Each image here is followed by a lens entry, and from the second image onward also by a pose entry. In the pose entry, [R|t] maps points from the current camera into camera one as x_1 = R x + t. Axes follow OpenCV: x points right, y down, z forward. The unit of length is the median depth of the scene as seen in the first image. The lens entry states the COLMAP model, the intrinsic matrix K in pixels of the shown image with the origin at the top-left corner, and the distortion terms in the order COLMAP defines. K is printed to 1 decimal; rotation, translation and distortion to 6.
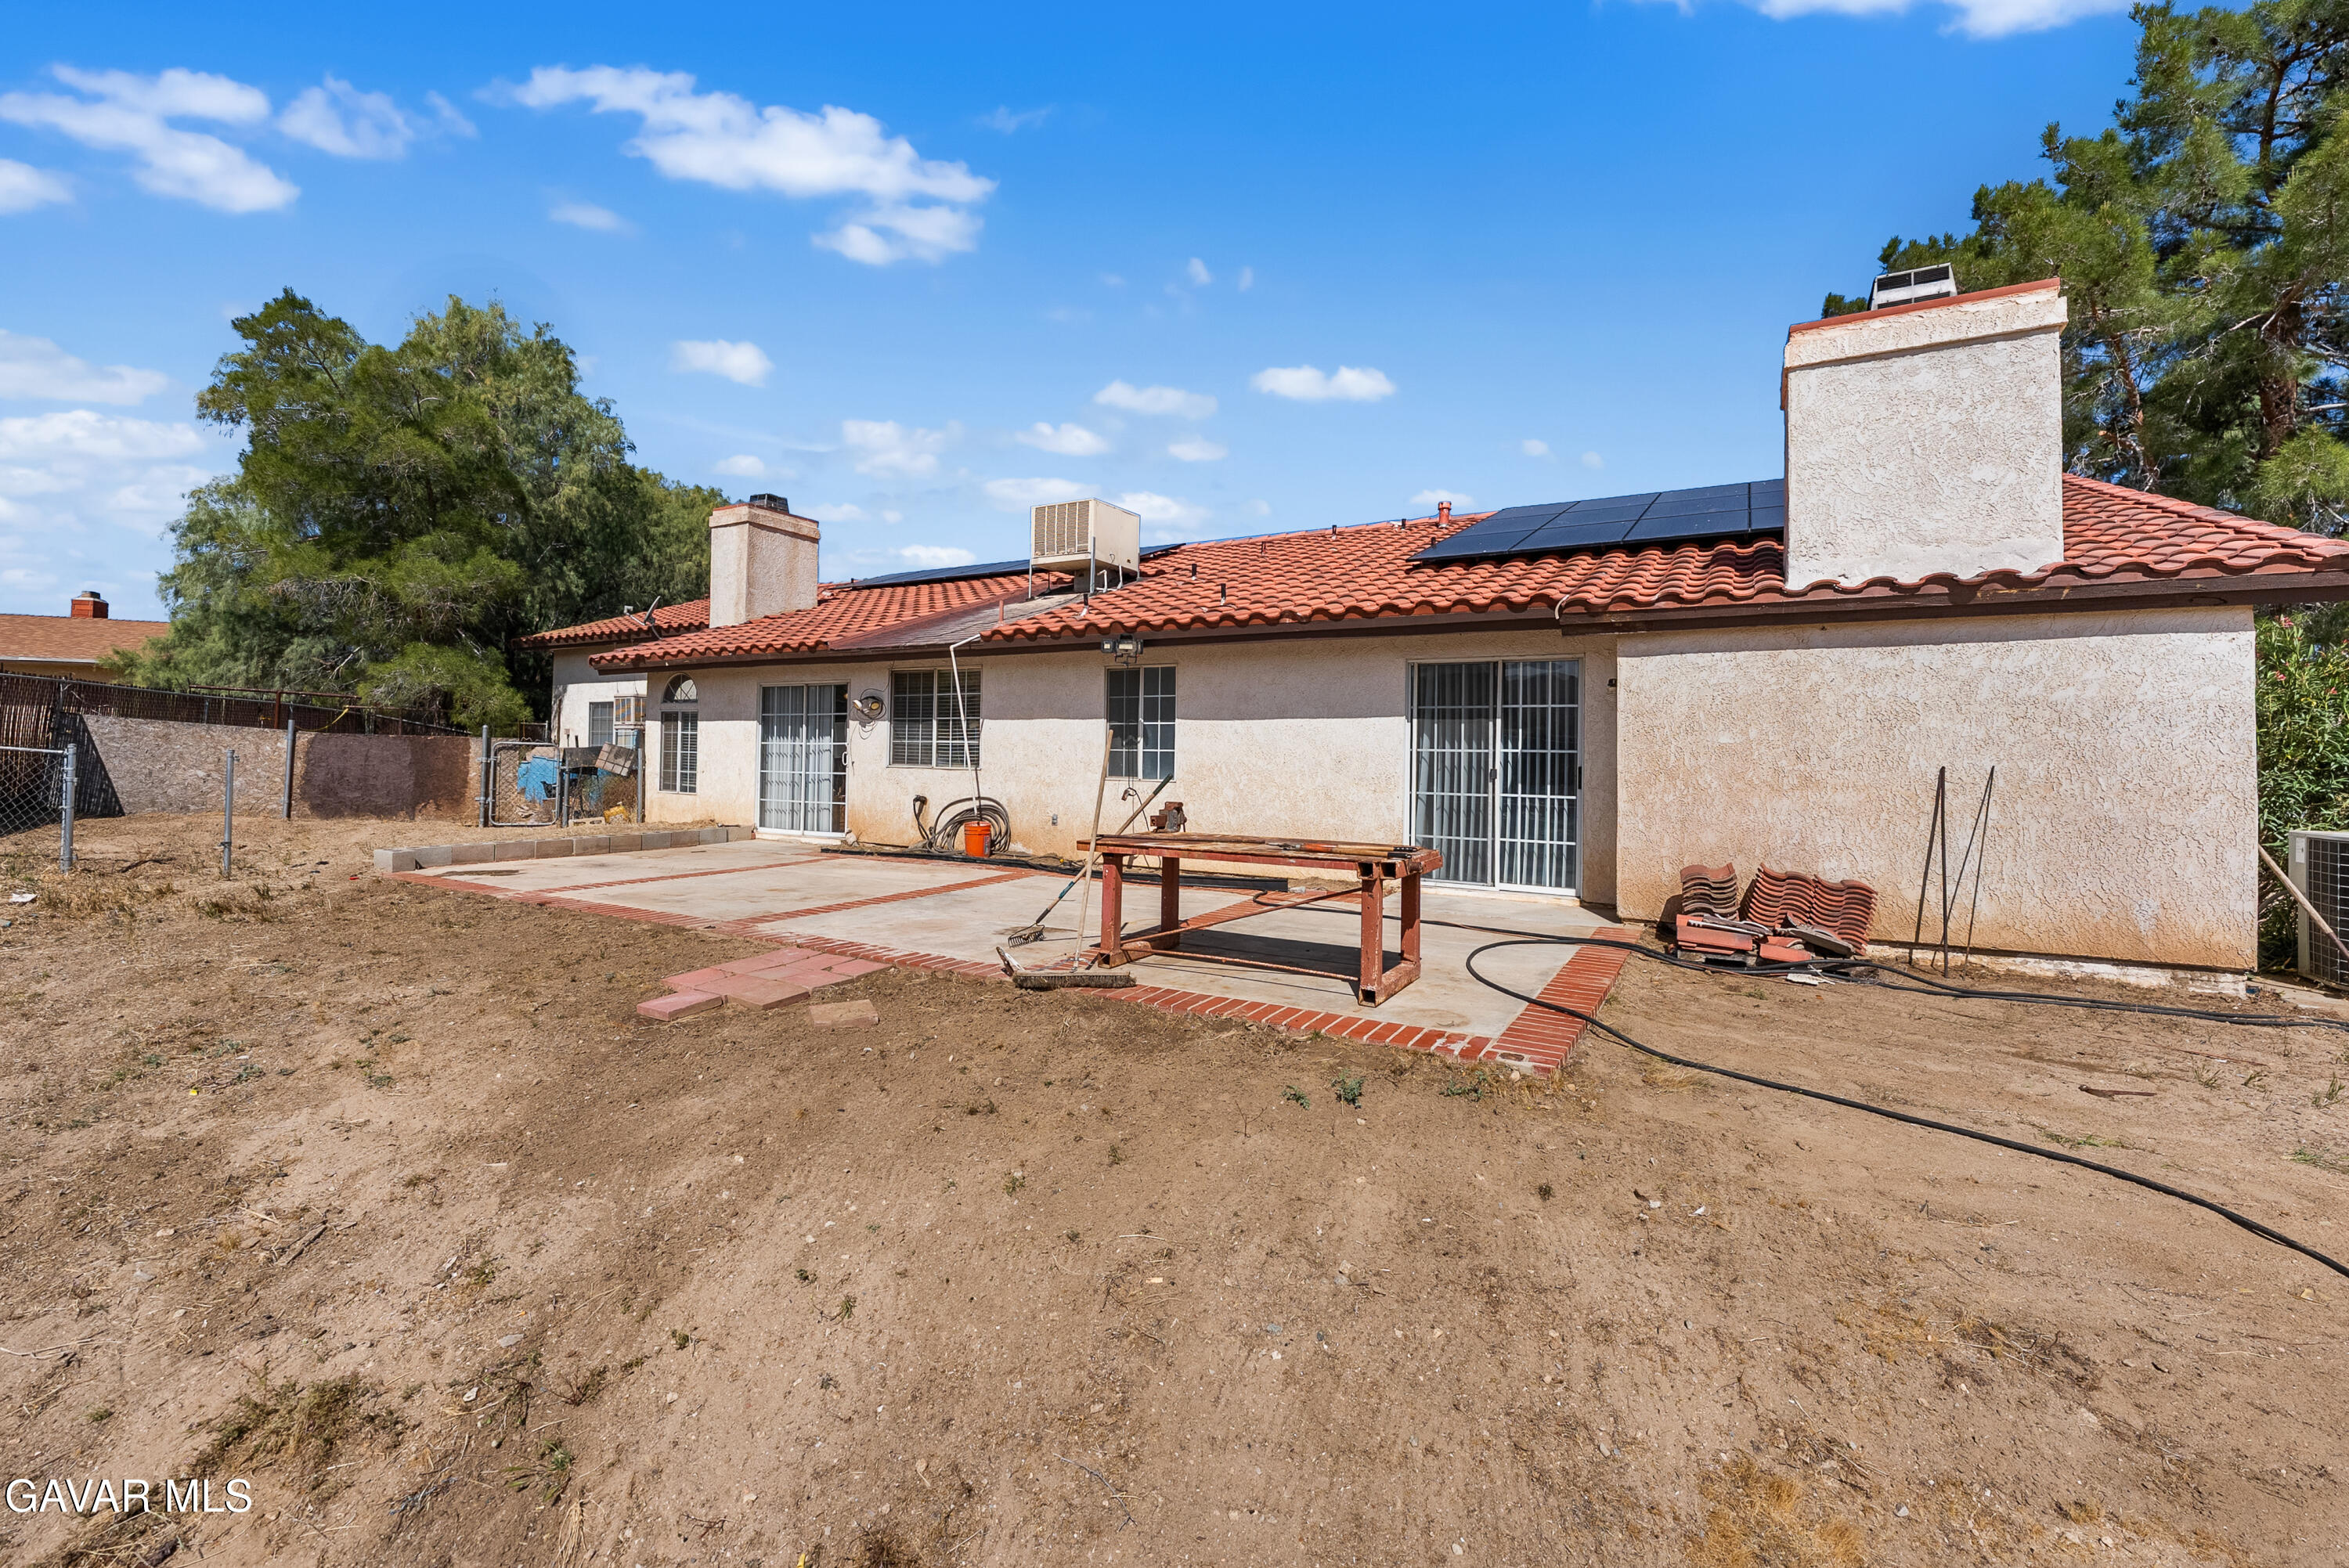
lens RADIAL K [[995.1, 0, 1174.6], [0, 995.1, 711.4], [0, 0, 1]] dist [0.000536, 0.000030]
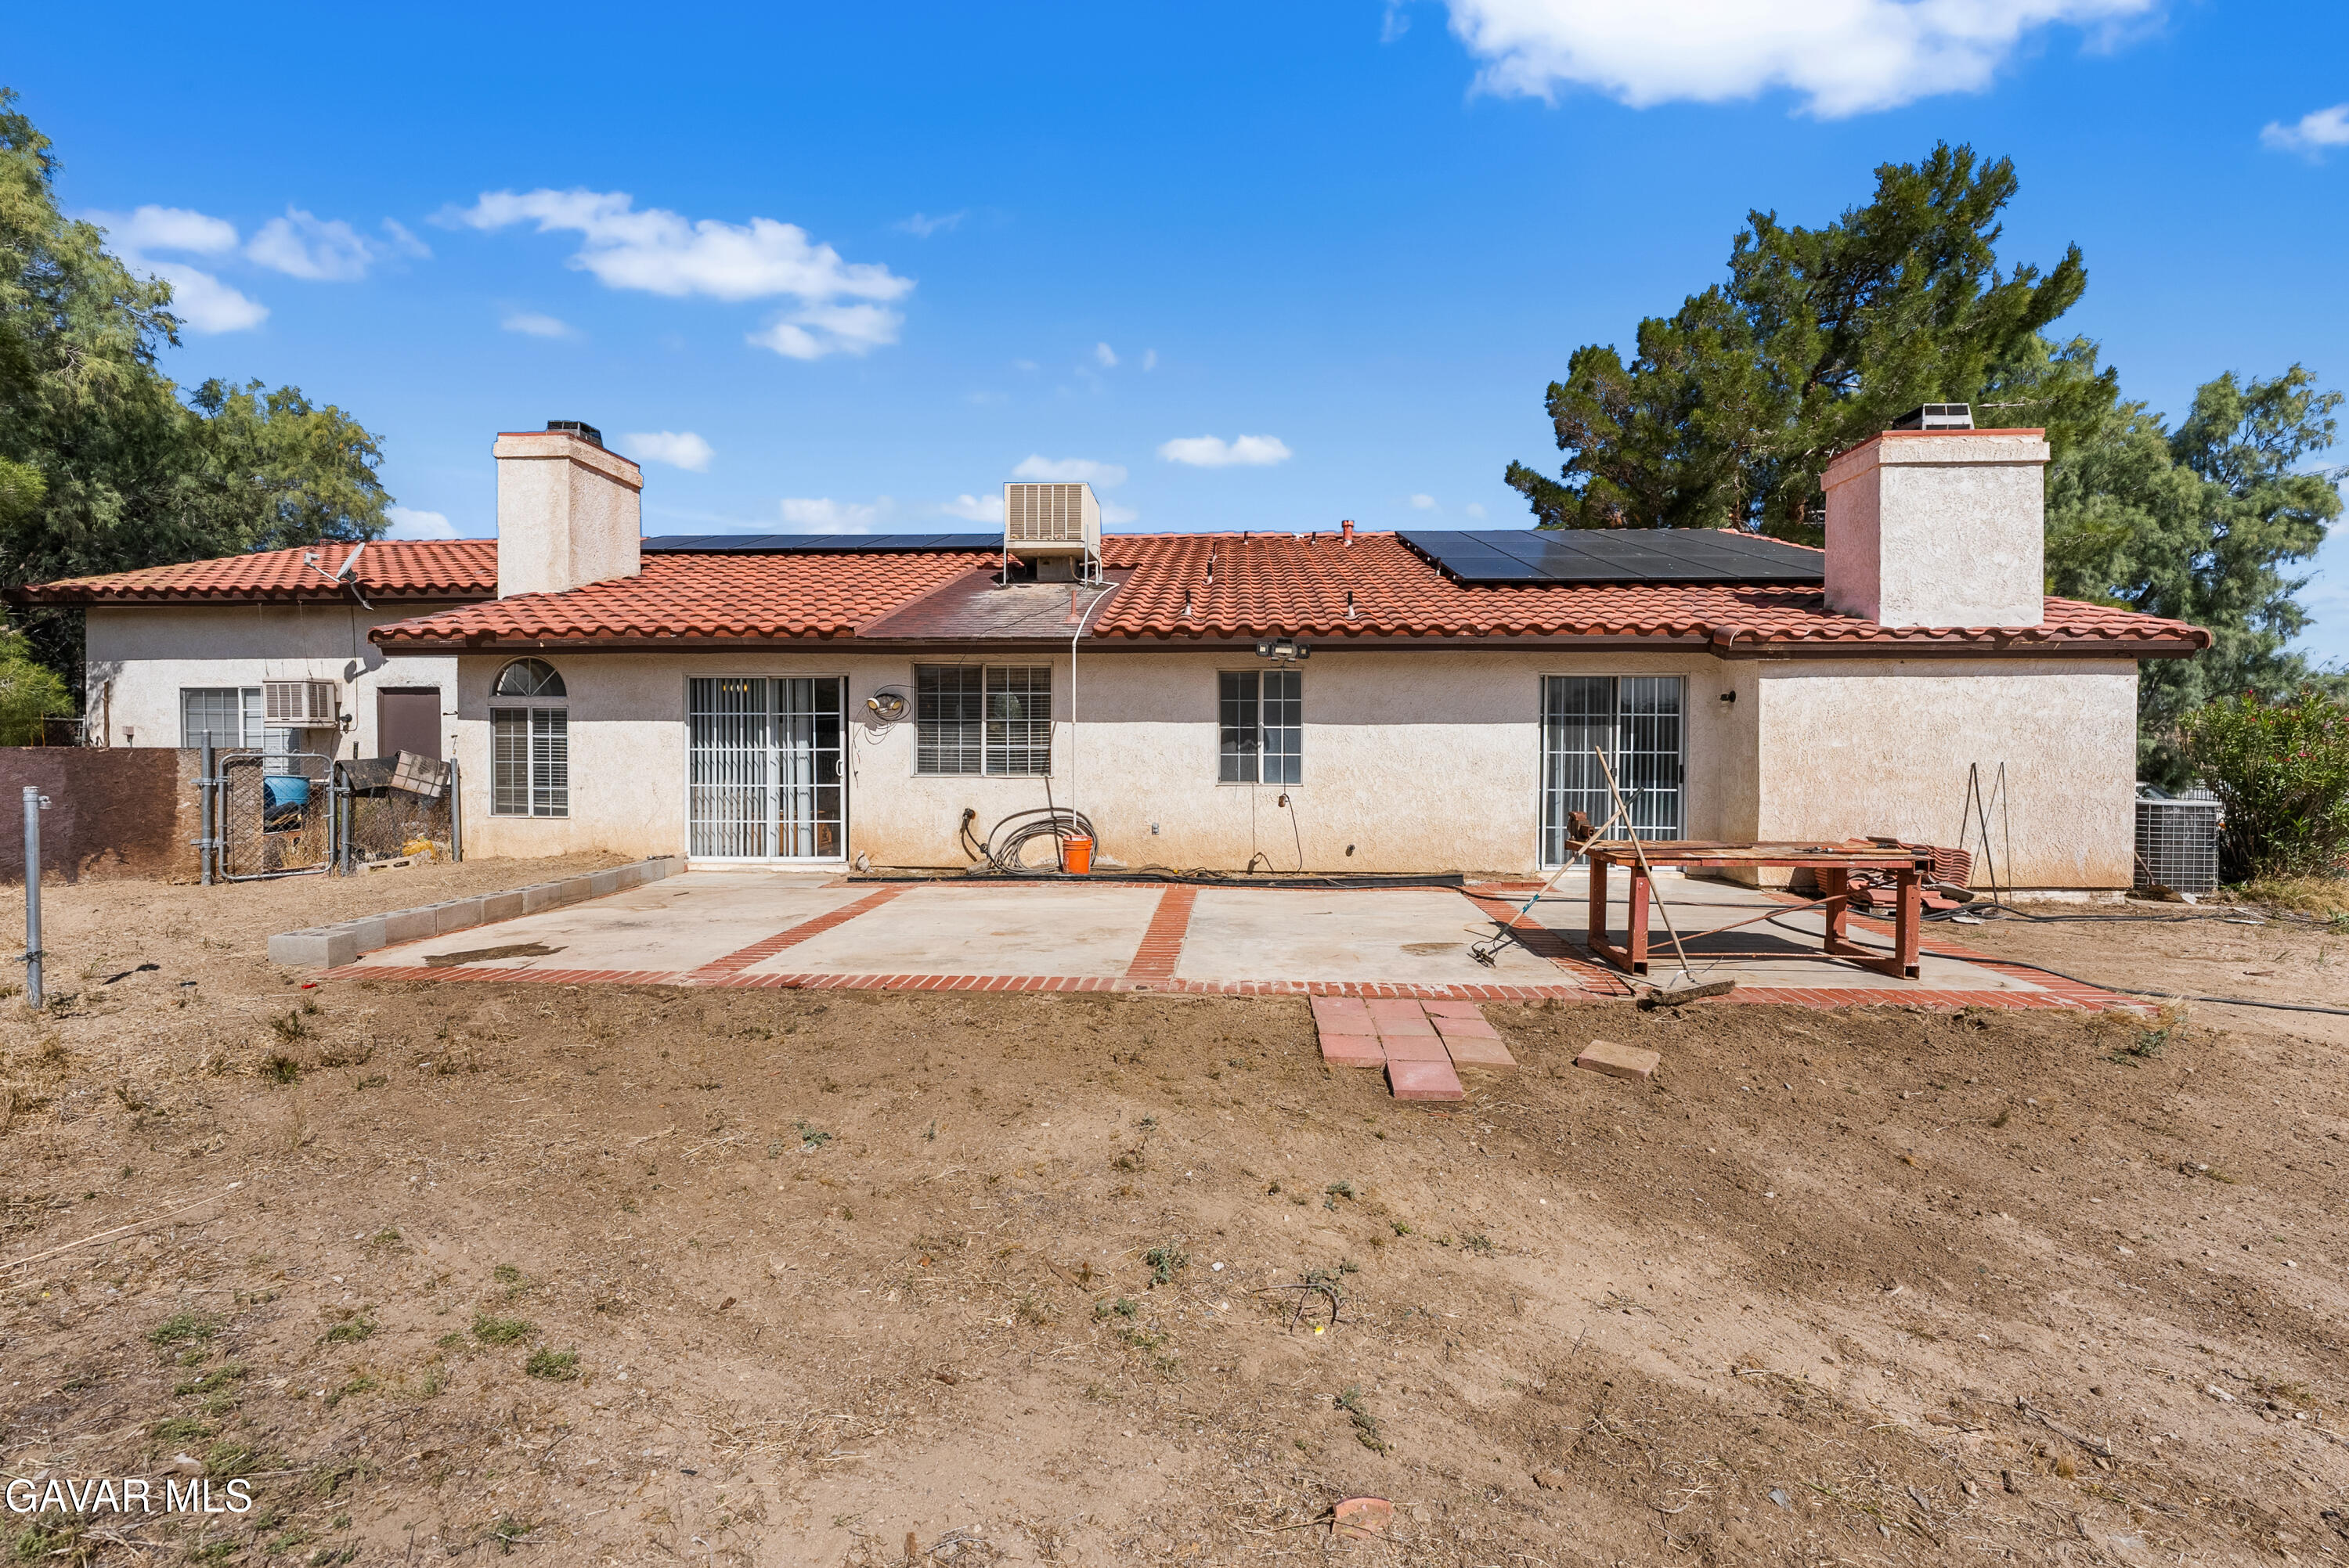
lens RADIAL K [[955.5, 0, 1181.4], [0, 955.5, 740.1], [0, 0, 1]] dist [-0.001025, -0.000223]
pose [[0.887021, -0.011434, 0.461588, -0.529941], [-0.009642, 0.999017, 0.043276, -0.015521], [-0.461629, -0.042838, 0.886038, 0.191780]]
